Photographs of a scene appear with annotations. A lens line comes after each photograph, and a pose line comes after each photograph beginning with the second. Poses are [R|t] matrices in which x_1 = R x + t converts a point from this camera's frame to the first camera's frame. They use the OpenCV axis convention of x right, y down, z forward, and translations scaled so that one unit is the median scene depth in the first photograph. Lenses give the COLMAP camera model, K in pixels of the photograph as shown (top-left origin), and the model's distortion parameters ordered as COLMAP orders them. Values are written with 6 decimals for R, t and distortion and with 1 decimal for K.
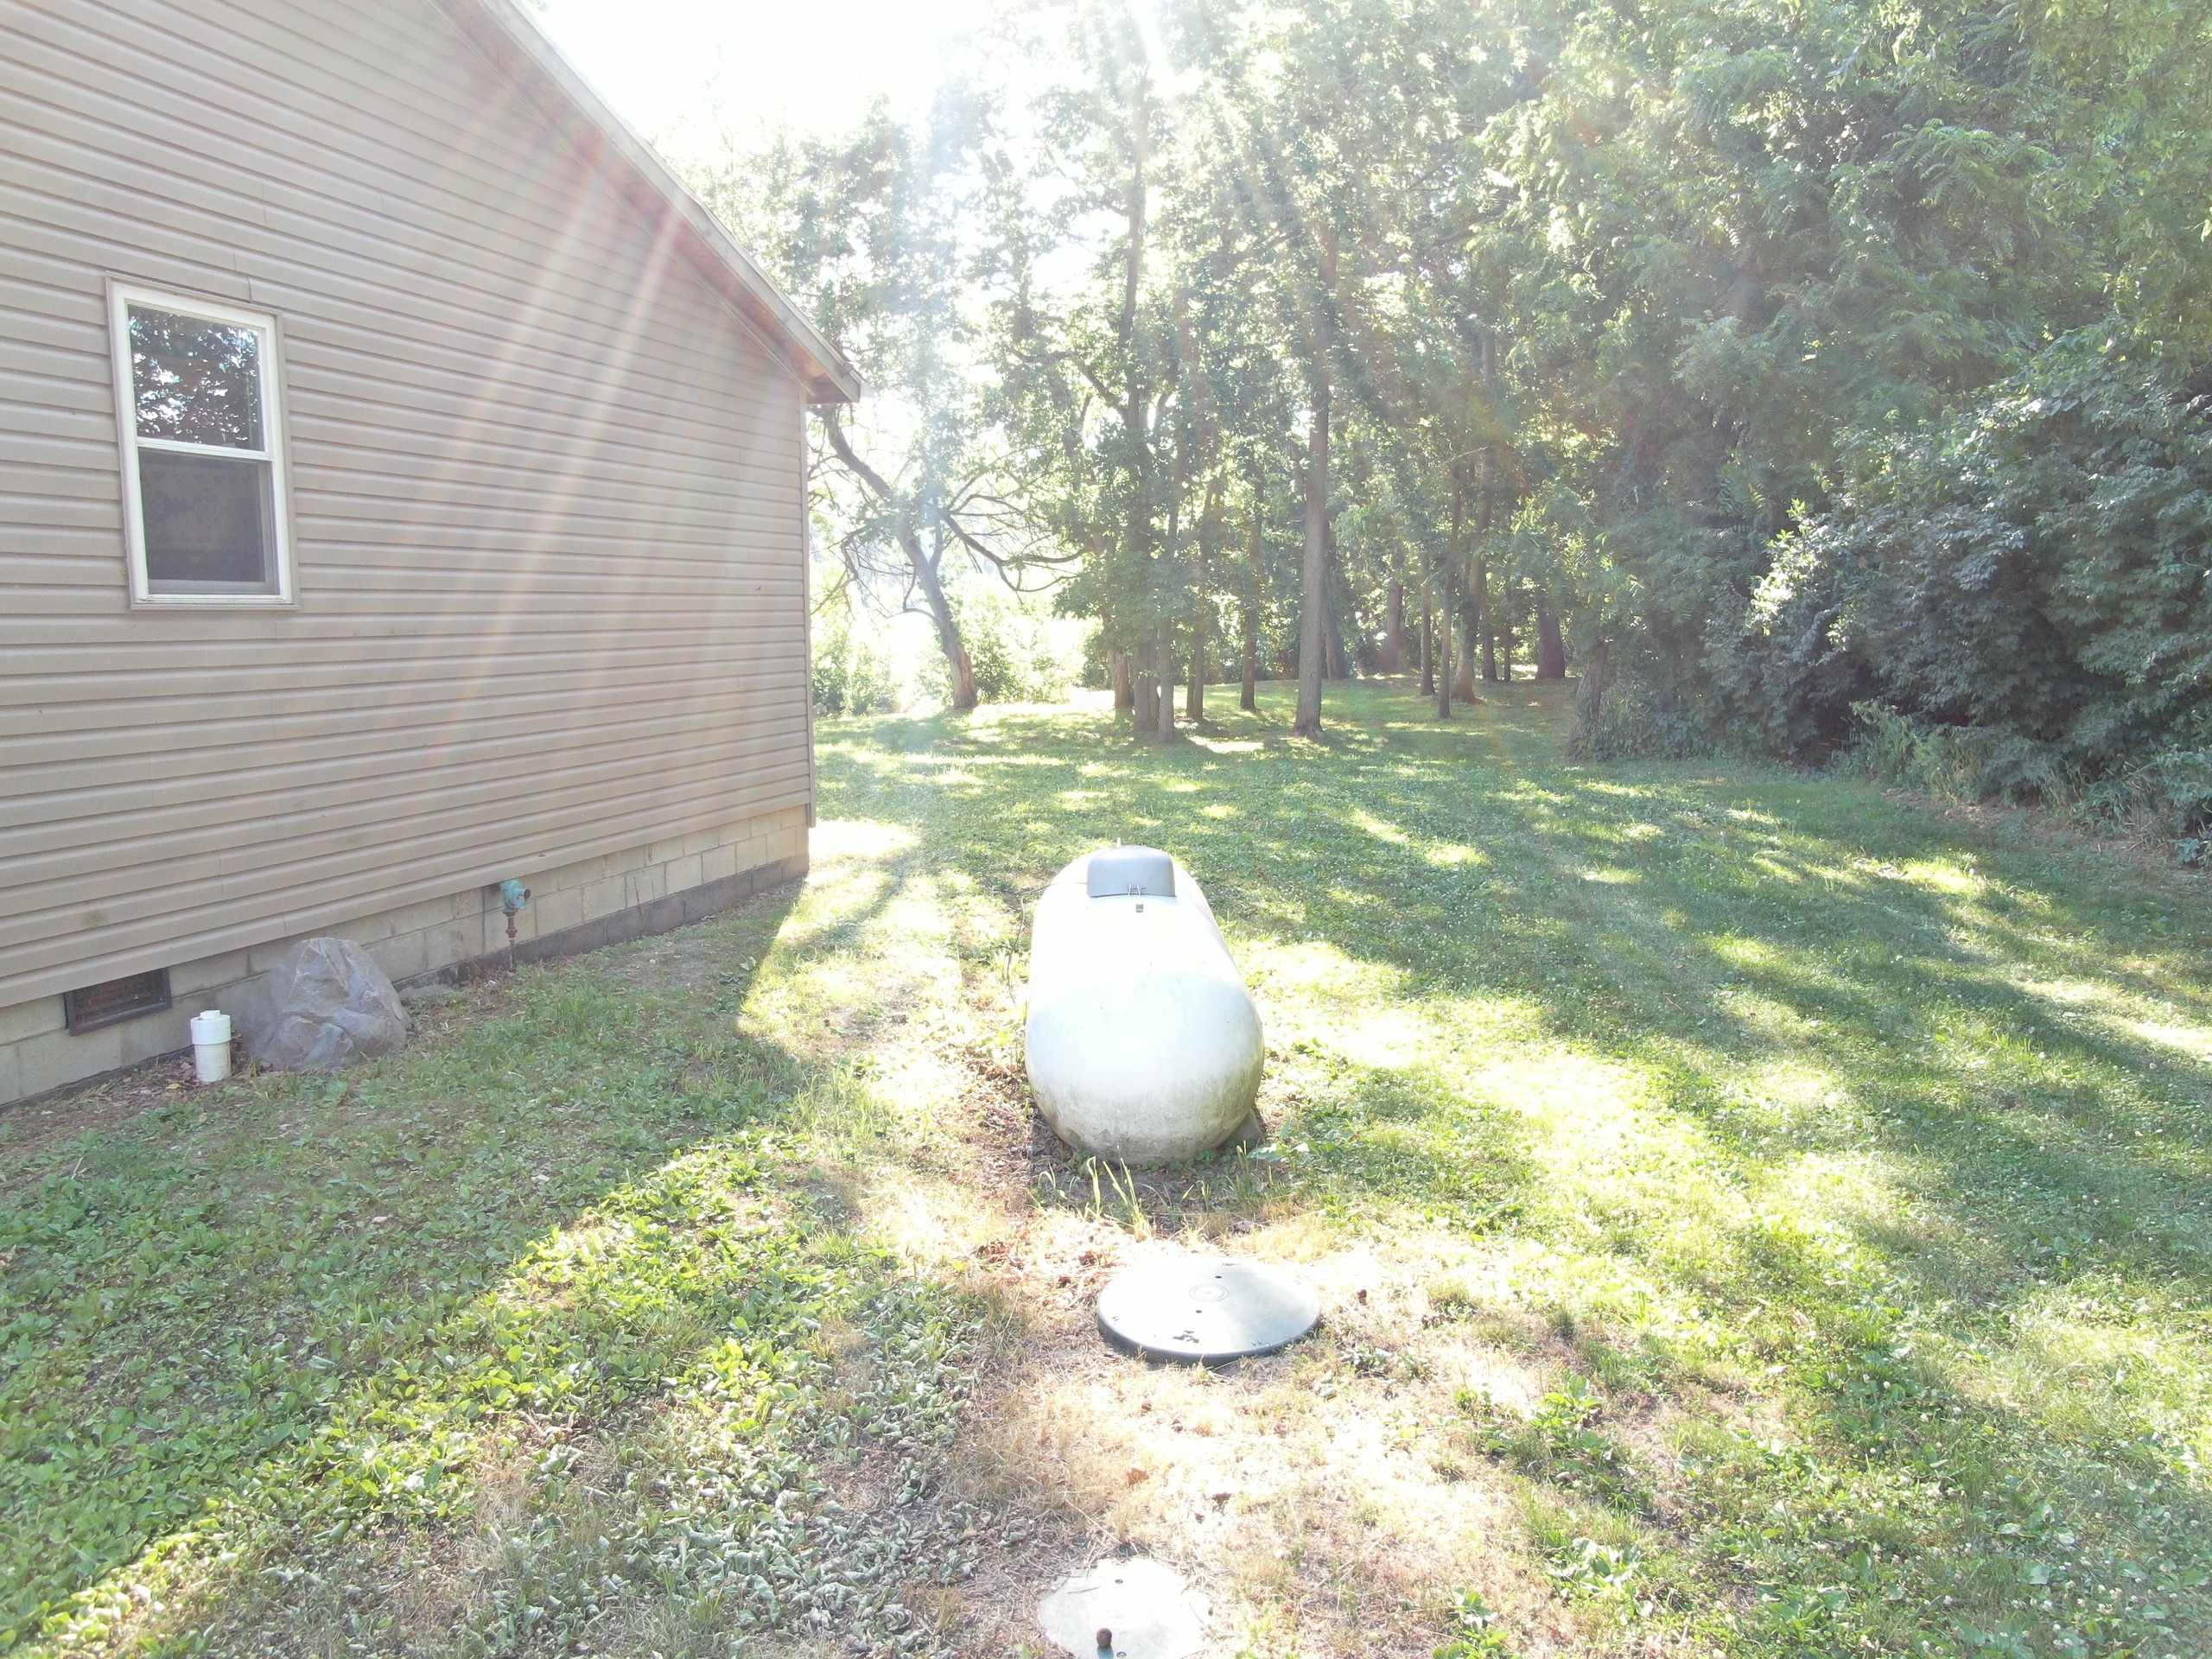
lens RADIAL K [[1567.3, 0, 1109.8], [0, 1567.3, 899.7], [0, 0, 1]] dist [0.050562, -0.001451]
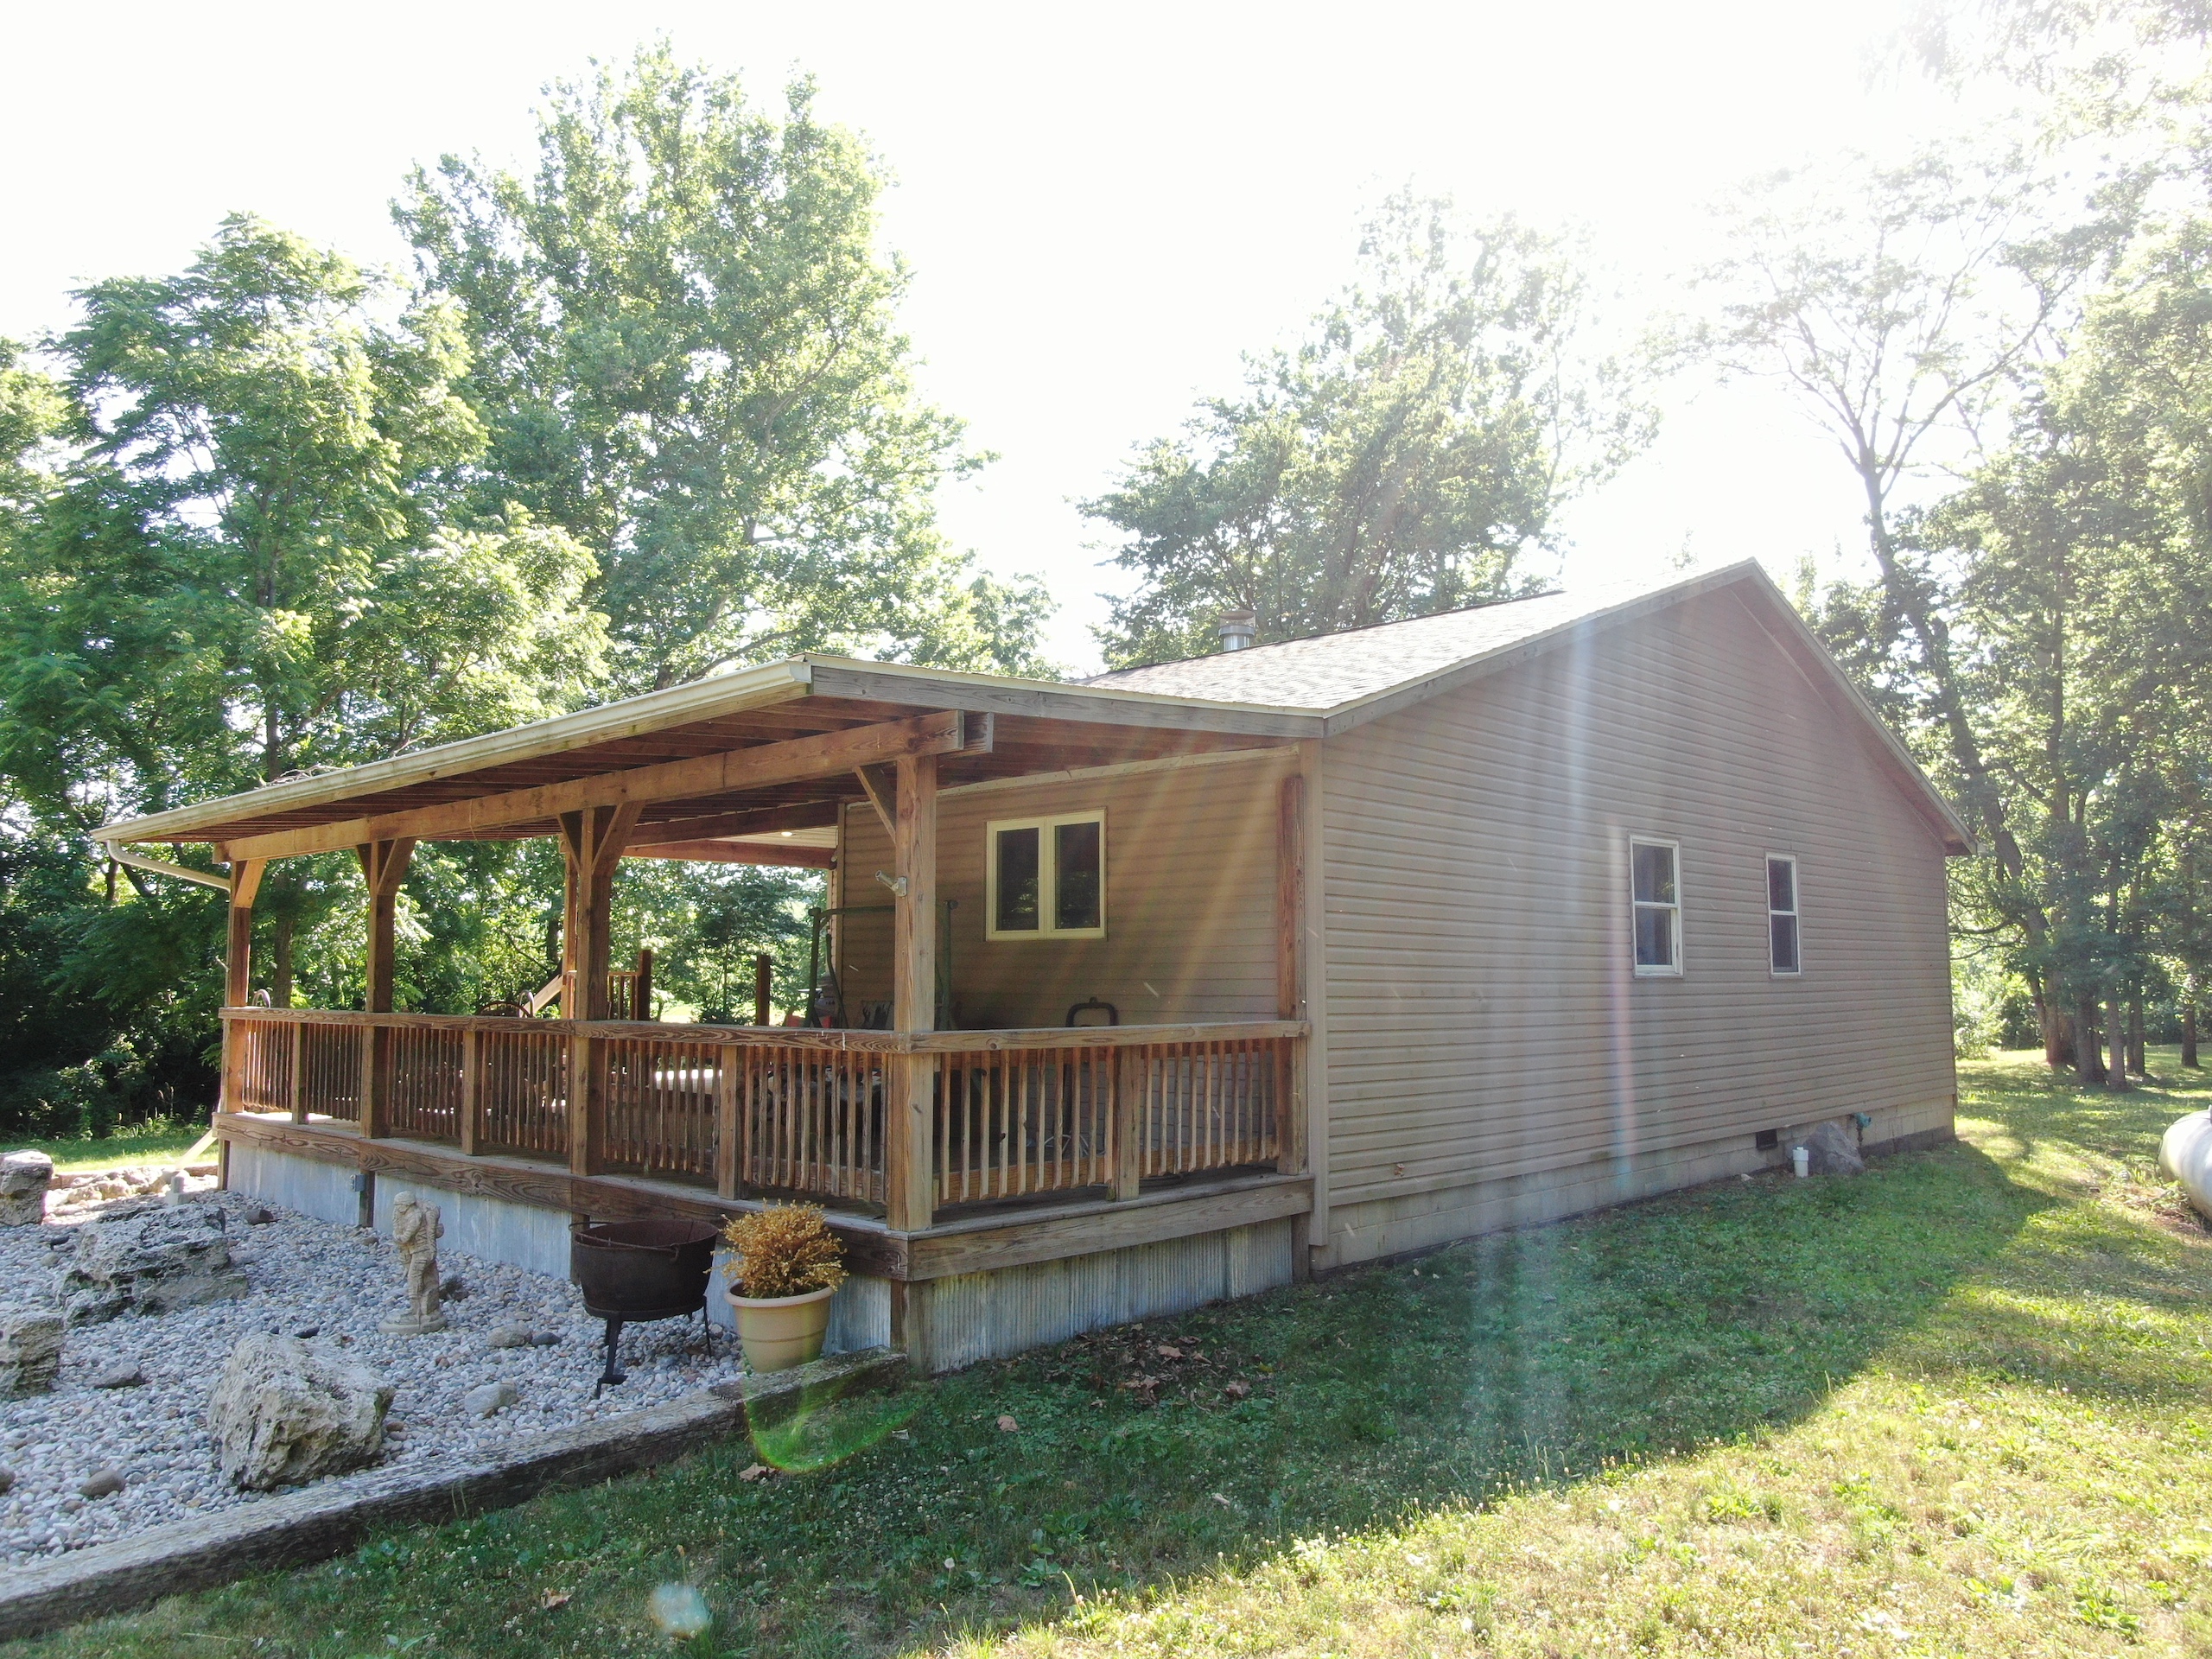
lens RADIAL K [[1567.3, 0, 1109.8], [0, 1567.3, 899.7], [0, 0, 1]] dist [0.050562, -0.001451]
pose [[0.891658, -0.032309, -0.451556, -0.220419], [-0.072696, 0.974288, -0.213258, 0.154572], [0.446835, 0.222980, 0.866382, -0.840319]]
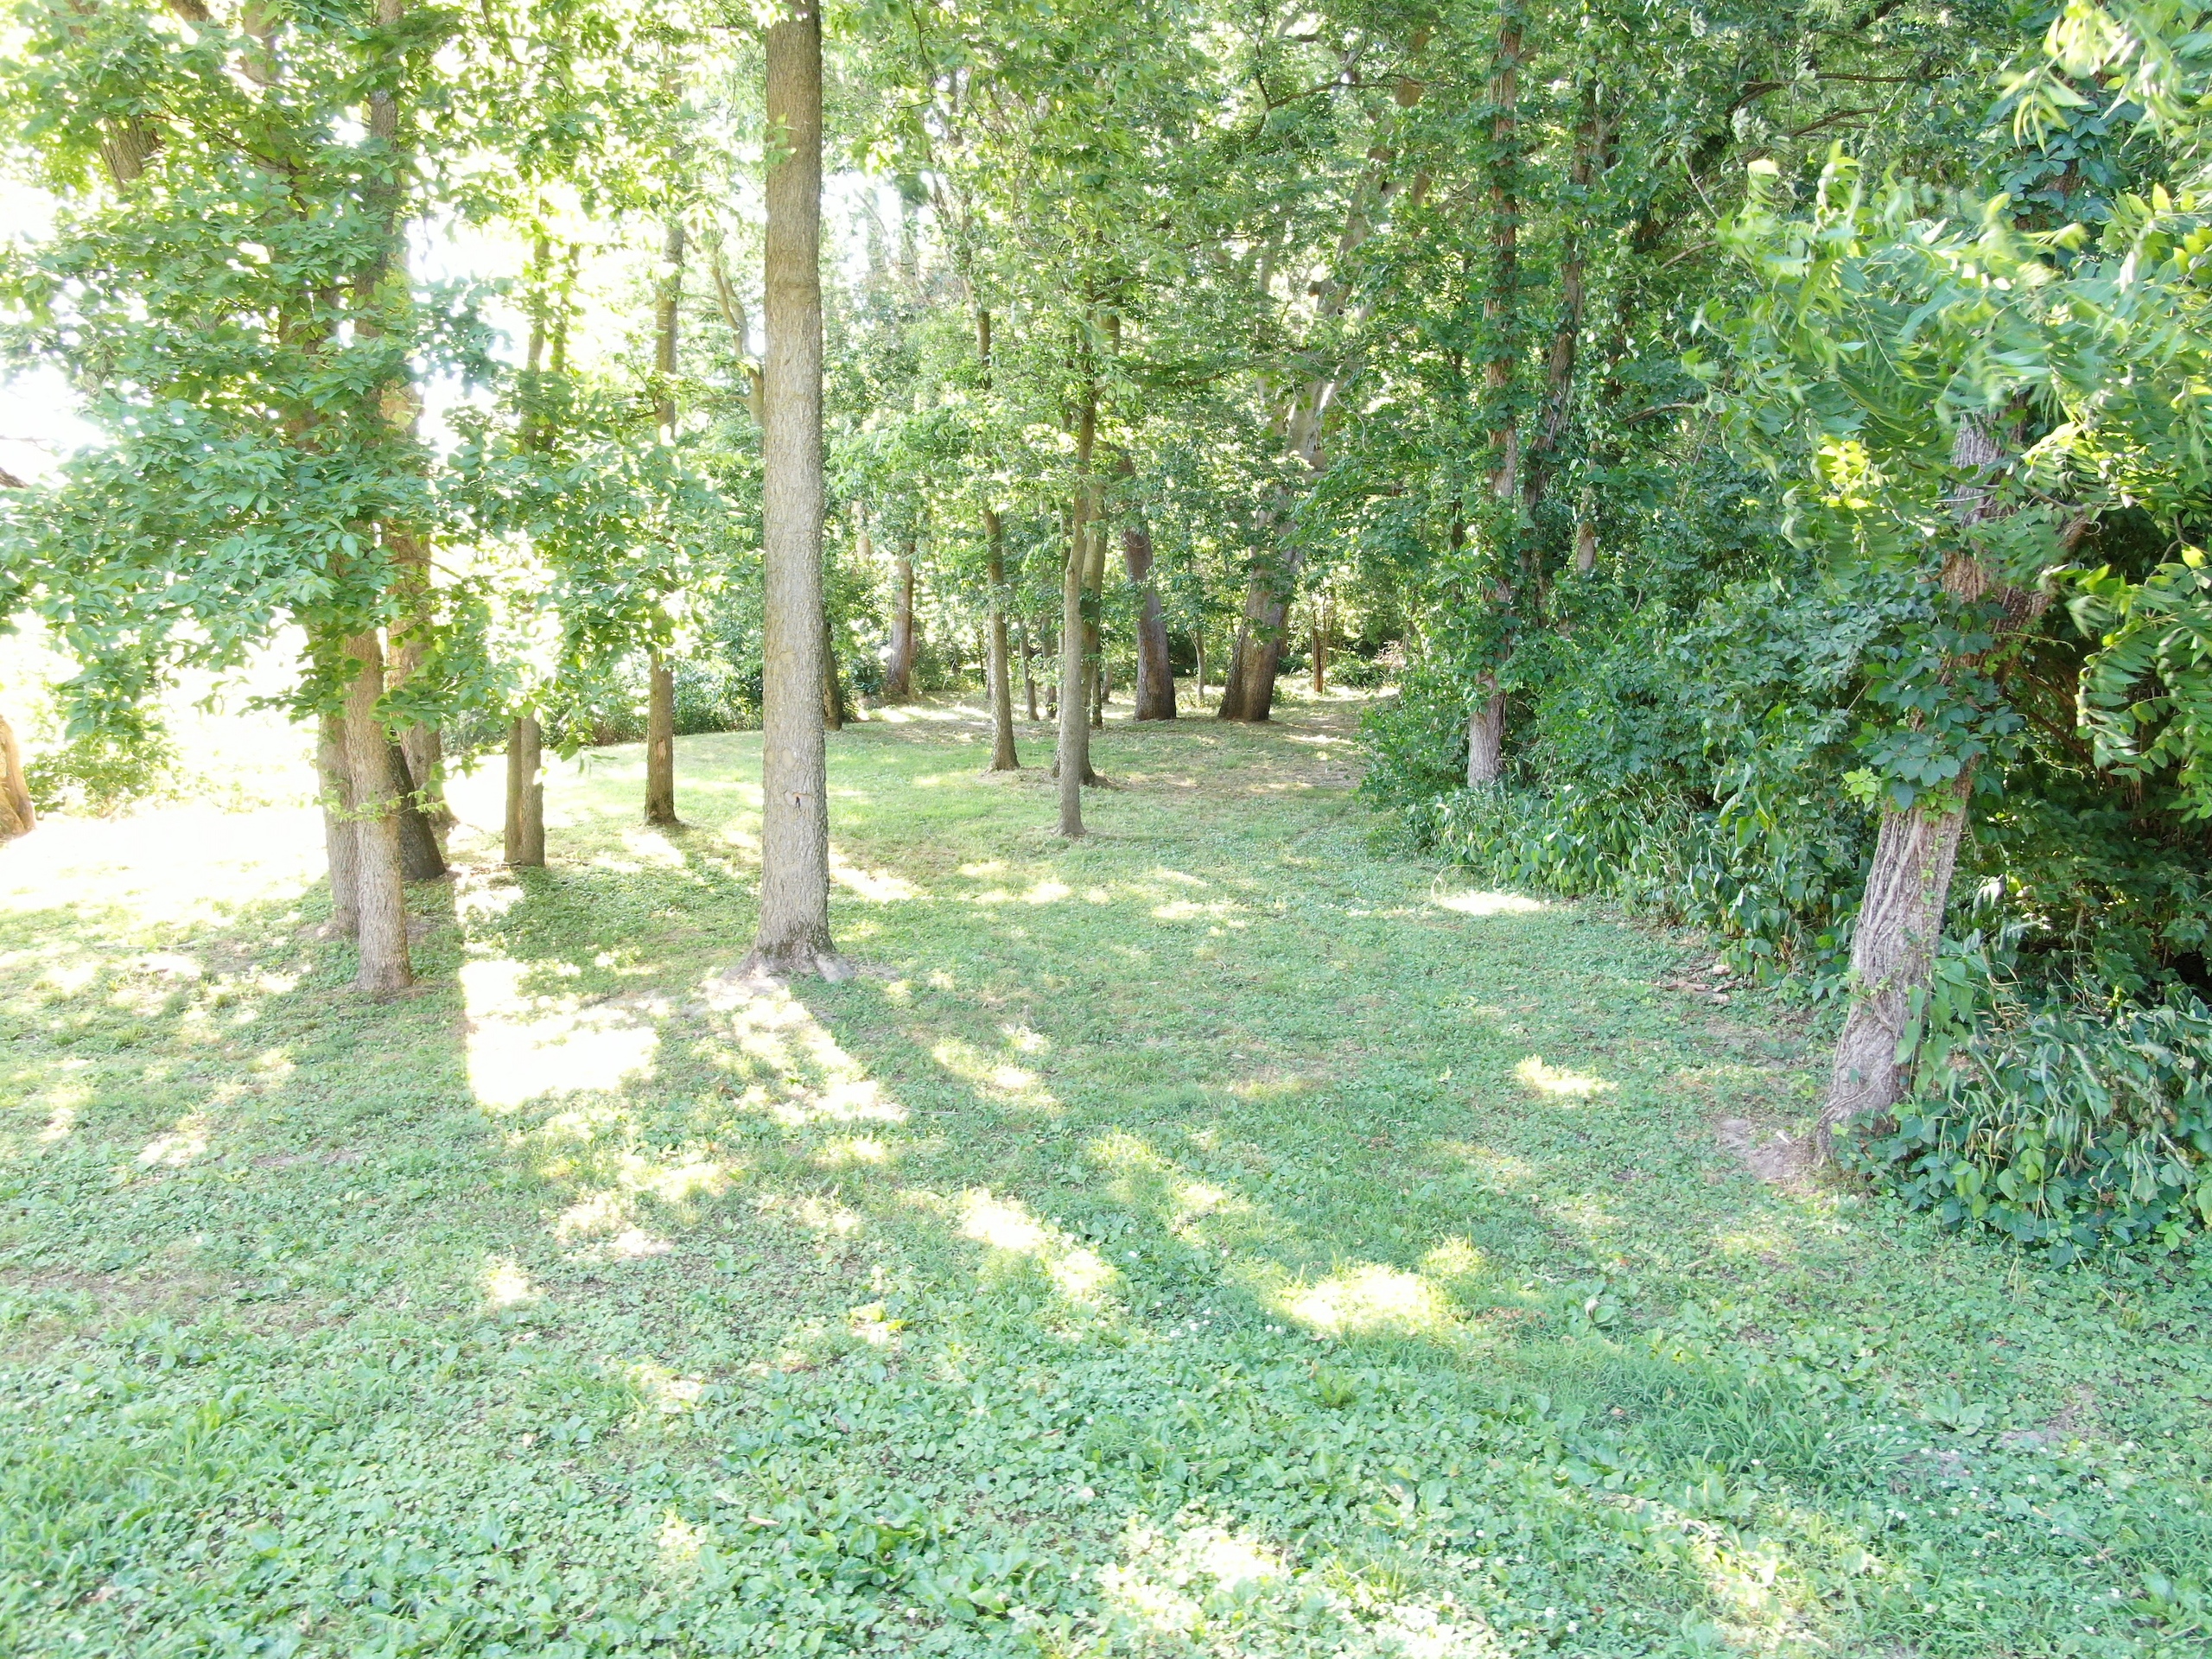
lens RADIAL K [[1567.3, 0, 1109.8], [0, 1567.3, 899.7], [0, 0, 1]] dist [0.050562, -0.001451]
pose [[0.946397, -0.046197, 0.319684, 0.168498], [0.047353, 0.998870, 0.004162, -0.250445], [-0.319515, 0.011199, 0.947515, 1.368422]]
